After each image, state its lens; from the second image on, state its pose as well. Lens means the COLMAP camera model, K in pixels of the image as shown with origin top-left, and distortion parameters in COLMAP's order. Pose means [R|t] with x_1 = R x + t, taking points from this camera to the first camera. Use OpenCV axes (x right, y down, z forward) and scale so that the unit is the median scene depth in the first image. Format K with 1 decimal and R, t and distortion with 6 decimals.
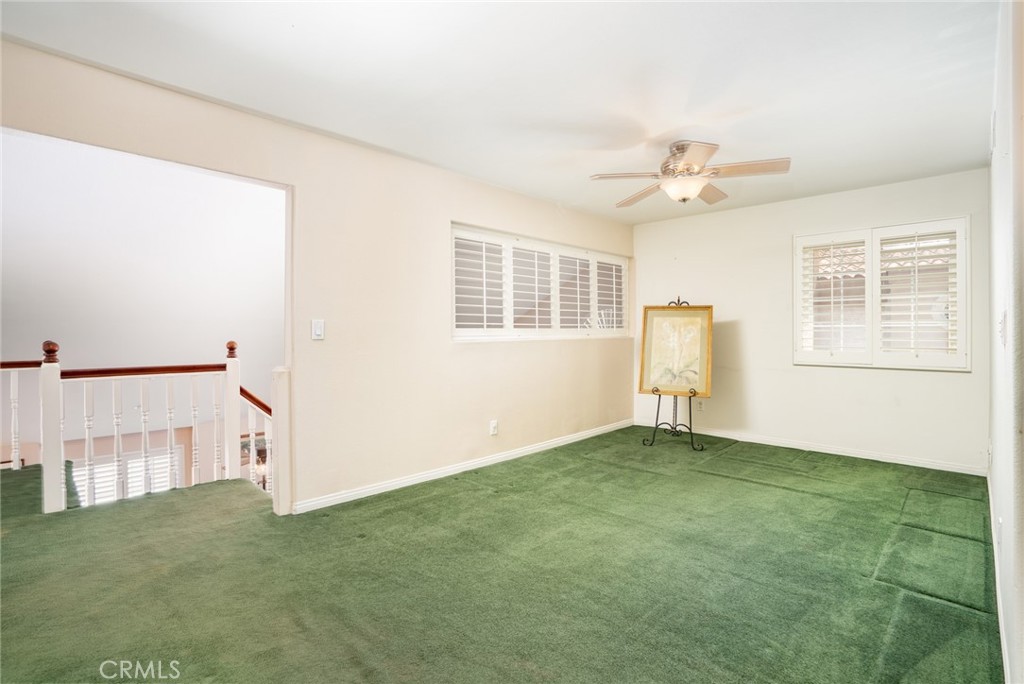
lens RADIAL K [[481.2, 0, 505.1], [0, 481.2, 341.4], [0, 0, 1]] dist [-0.040894, 0.011868]
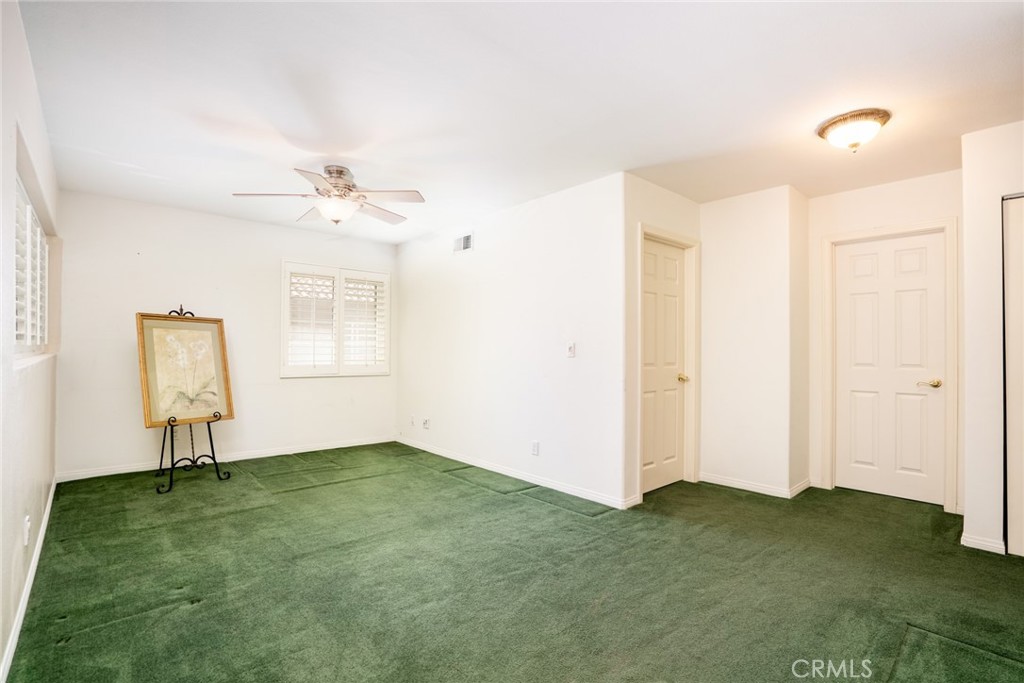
lens RADIAL K [[481.2, 0, 513.7], [0, 481.2, 348.0], [0, 0, 1]] dist [-0.040894, 0.011868]
pose [[0.067582, 0.004746, 0.997702, -0.442271], [0.011086, 0.999923, -0.005507, -0.008496], [-0.997652, 0.011433, 0.067524, 0.387166]]
